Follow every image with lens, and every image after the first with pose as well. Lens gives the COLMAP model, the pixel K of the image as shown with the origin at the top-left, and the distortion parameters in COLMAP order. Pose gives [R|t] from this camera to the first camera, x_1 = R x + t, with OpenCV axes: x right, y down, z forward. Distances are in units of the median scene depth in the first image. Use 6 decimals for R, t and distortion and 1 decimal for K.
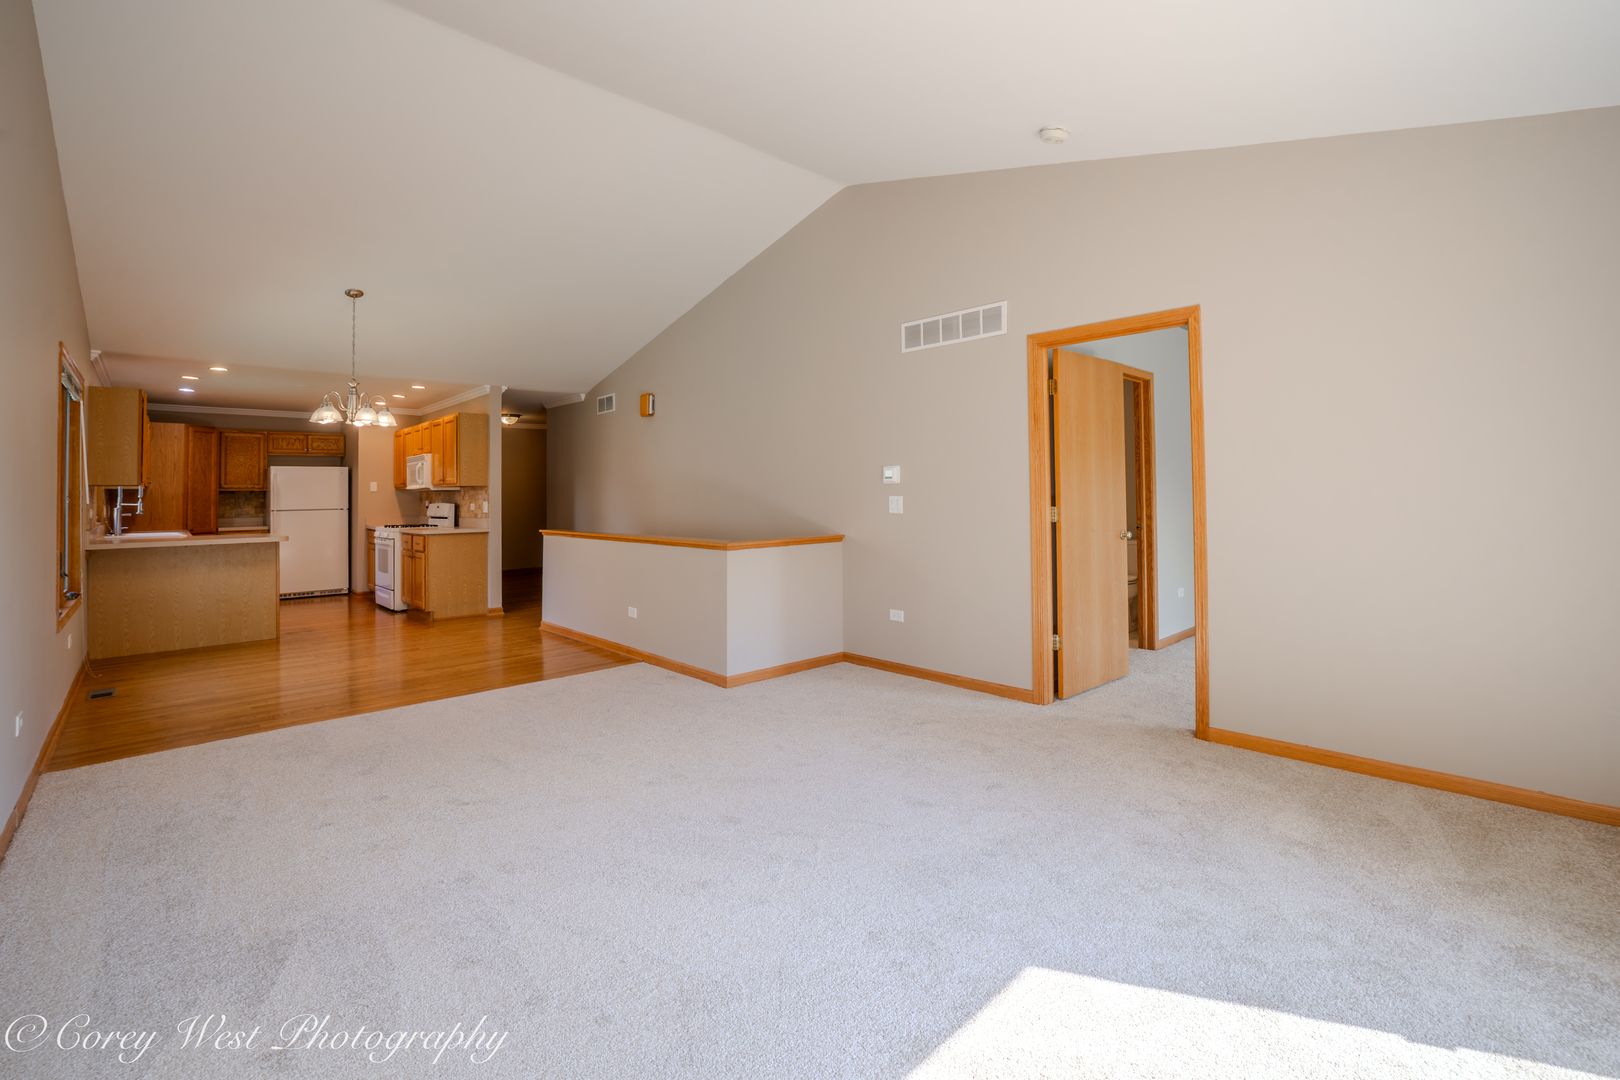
lens RADIAL K [[715.8, 0, 812.9], [0, 715.8, 467.1], [0, 0, 1]] dist [-0.046203, 0.013215]
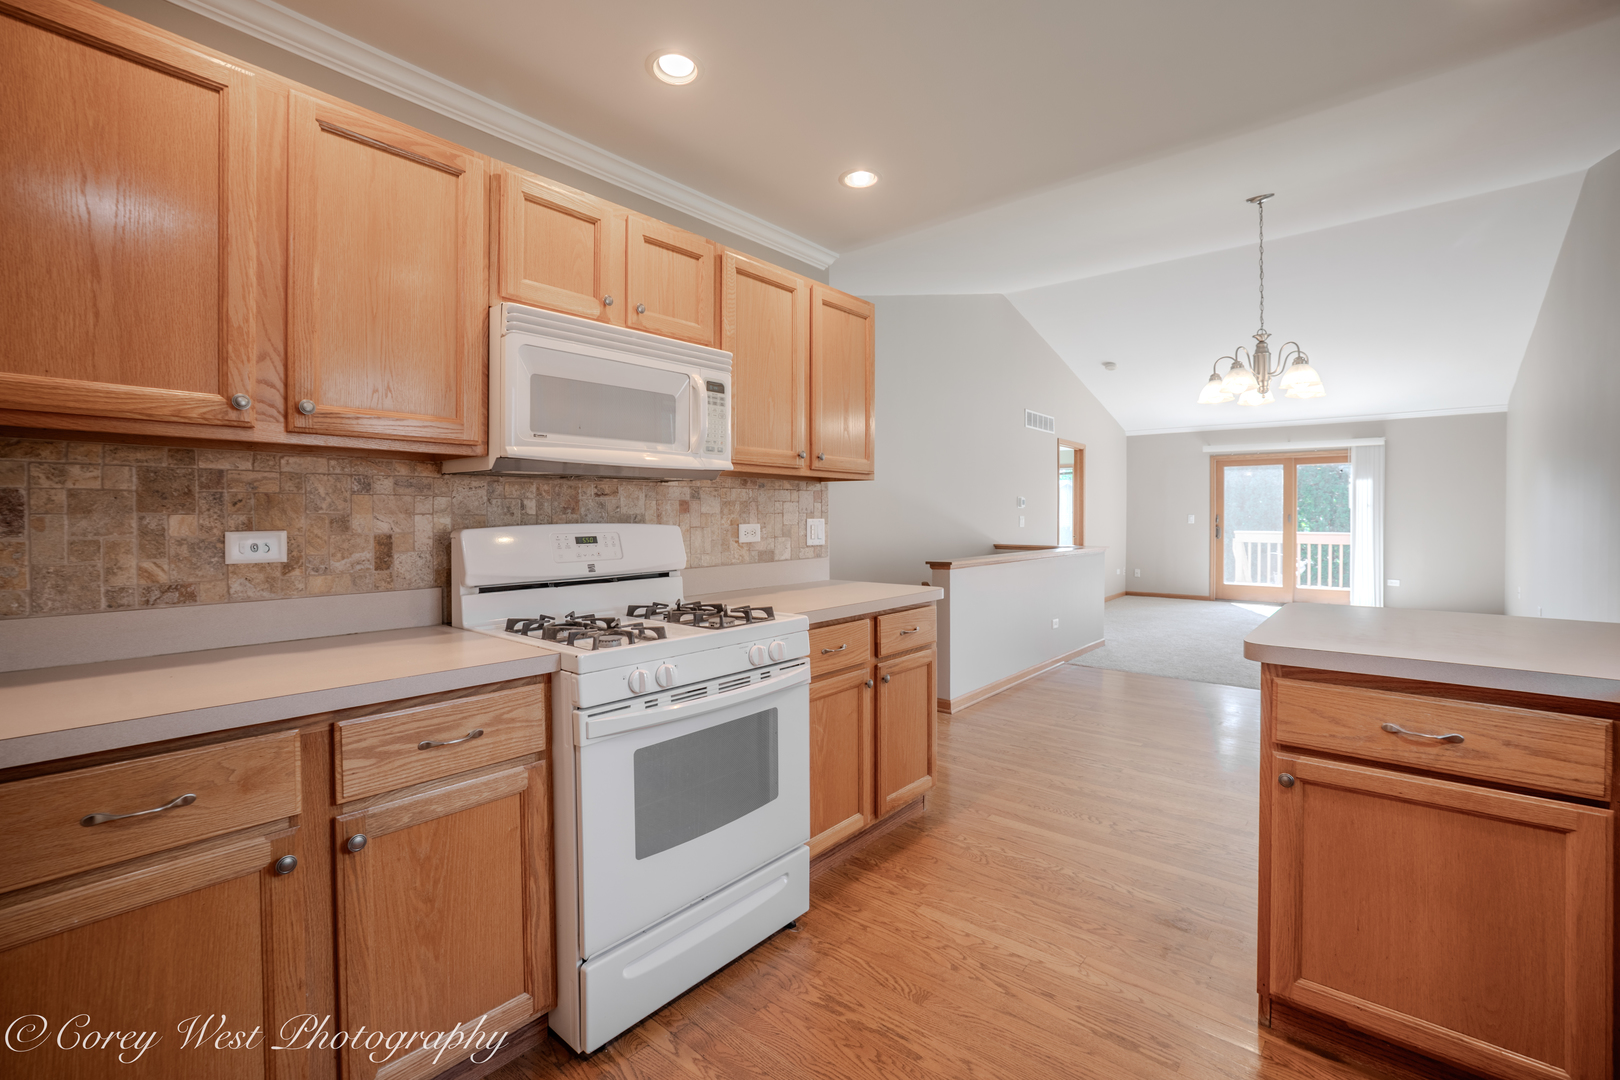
lens RADIAL K [[715.8, 0, 809.8], [0, 715.8, 515.0], [0, 0, 1]] dist [-0.046203, 0.013215]
pose [[-0.119300, 0.015610, 0.992736, -0.821616], [-0.031750, 0.999305, -0.019528, 0.050547], [-0.992350, -0.033849, -0.118721, 0.974892]]
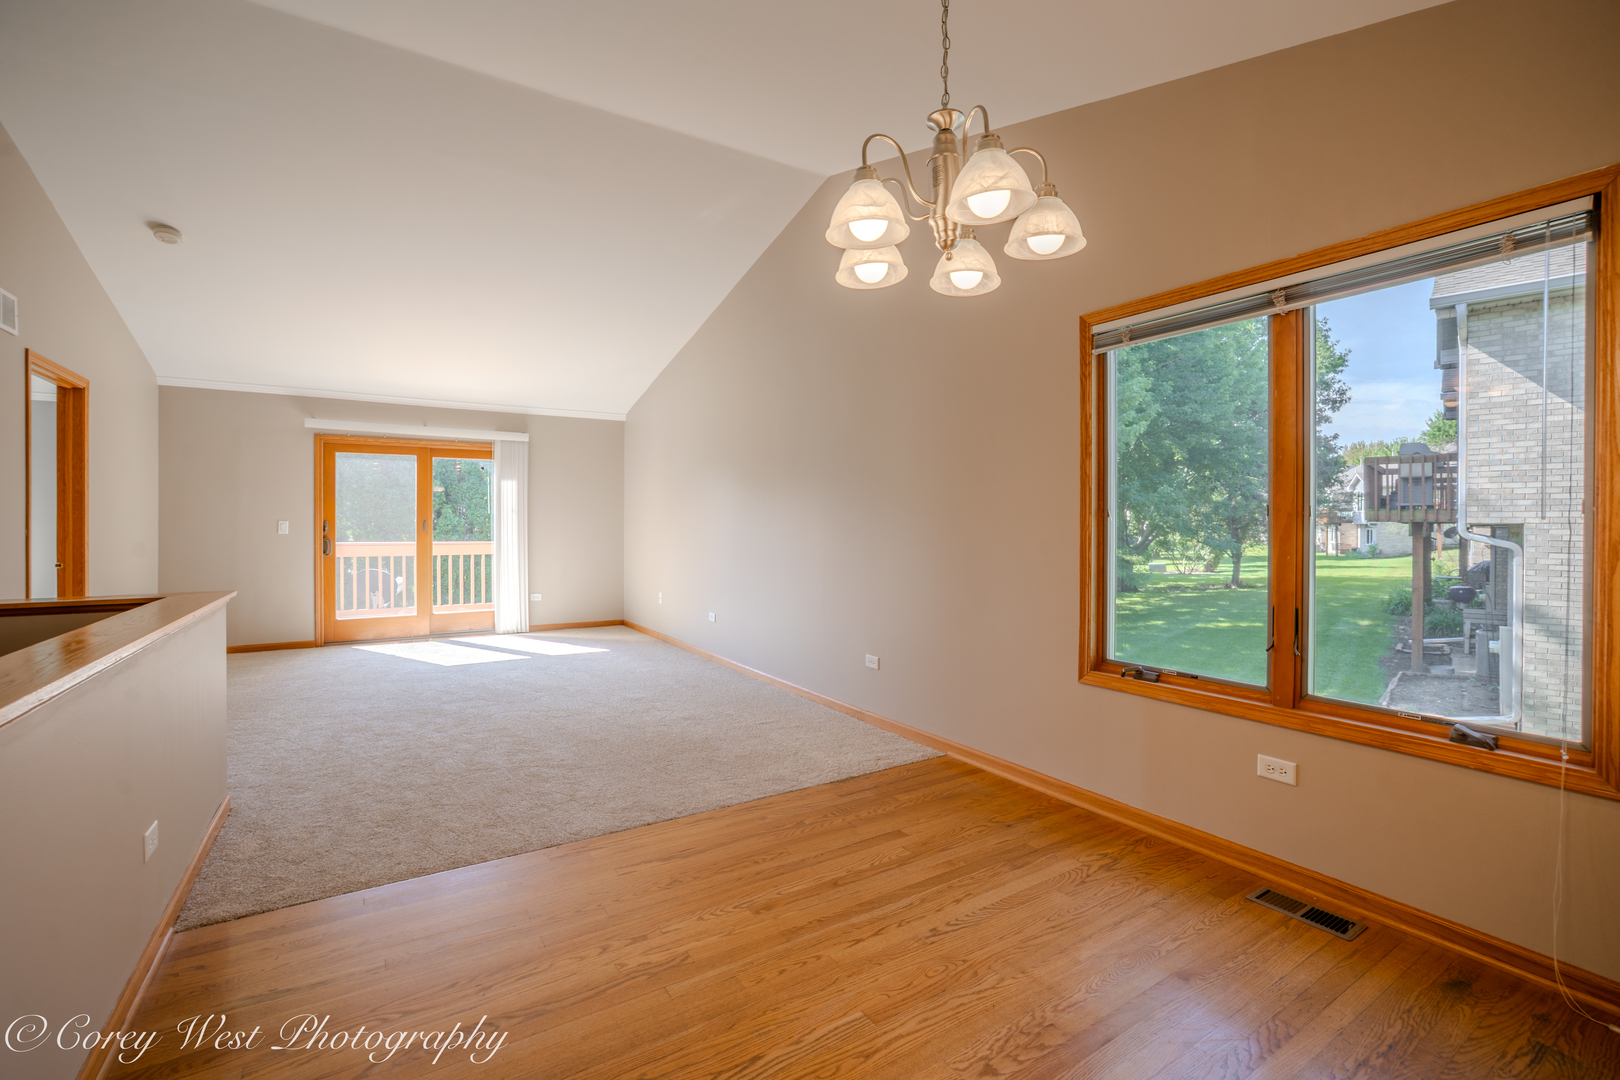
lens RADIAL K [[715.8, 0, 792.9], [0, 715.8, 511.0], [0, 0, 1]] dist [-0.046203, 0.013215]
pose [[-0.980994, 0.019816, 0.193025, -0.423551], [0.010991, 0.998849, -0.046680, 0.038162], [-0.193728, -0.043672, -0.980083, 0.847793]]
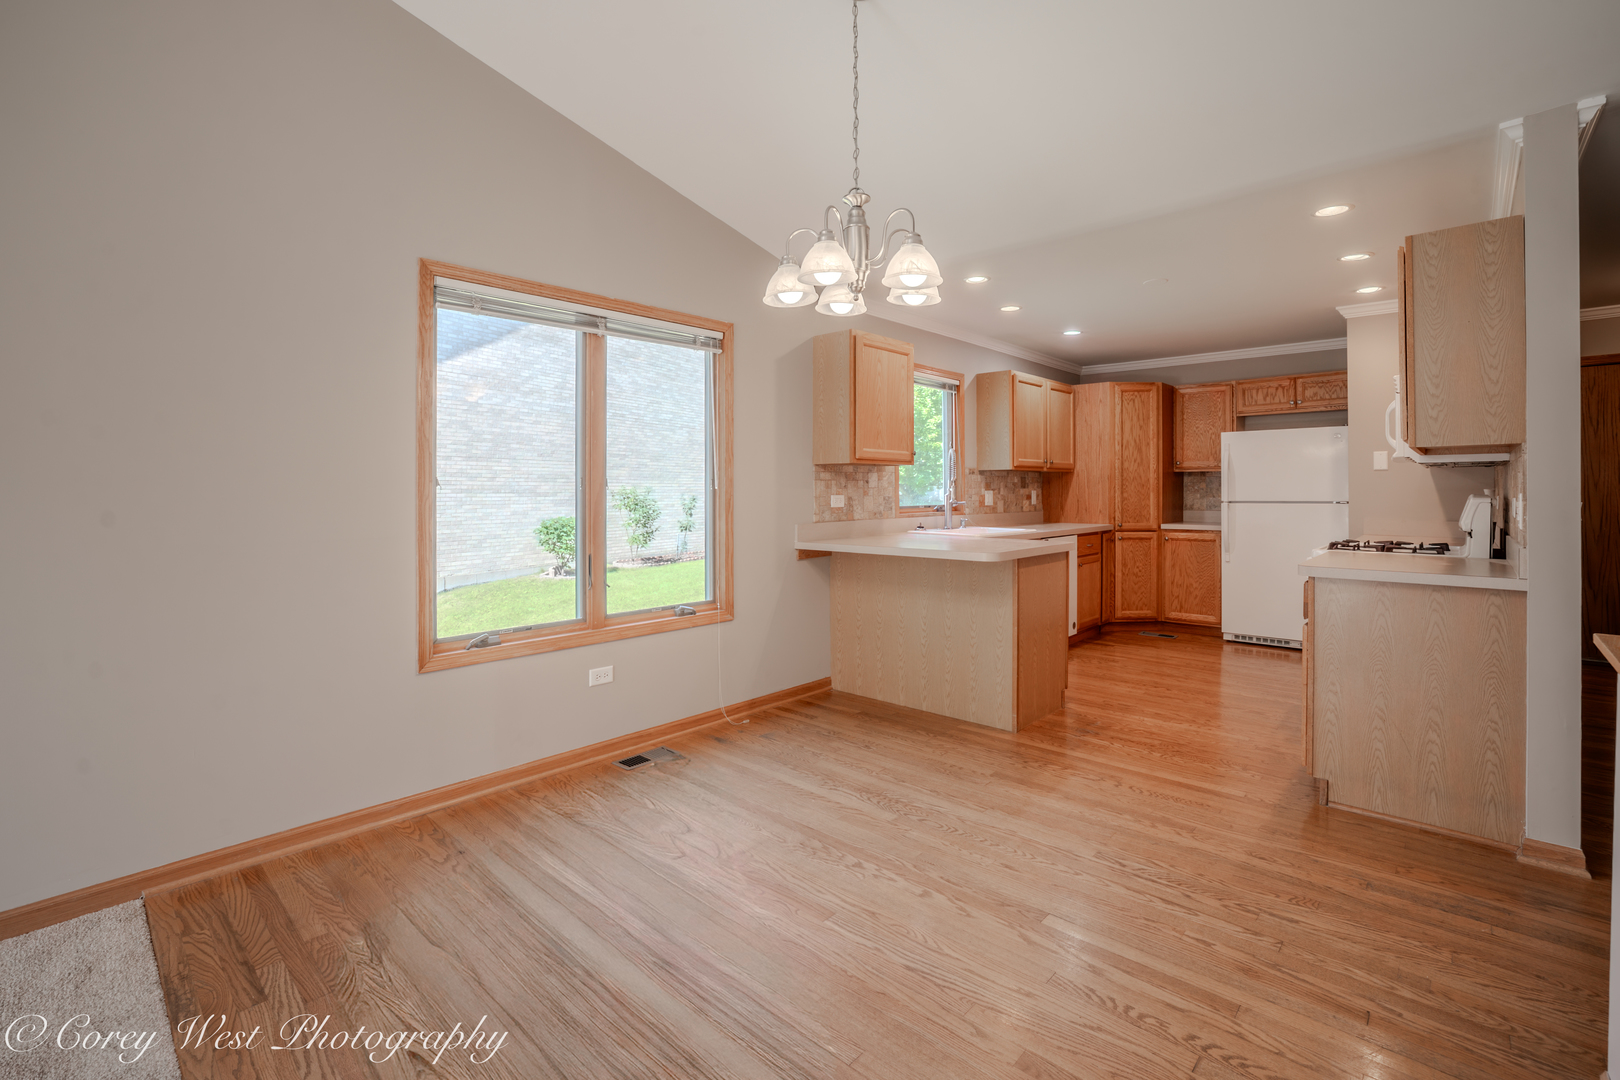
lens RADIAL K [[715.8, 0, 811.1], [0, 715.8, 500.9], [0, 0, 1]] dist [-0.046203, 0.013215]
pose [[0.068815, 0.028841, -0.997212, -0.165015], [0.037225, 0.998812, 0.031456, 0.028617], [0.996935, -0.039286, 0.067660, 0.615271]]
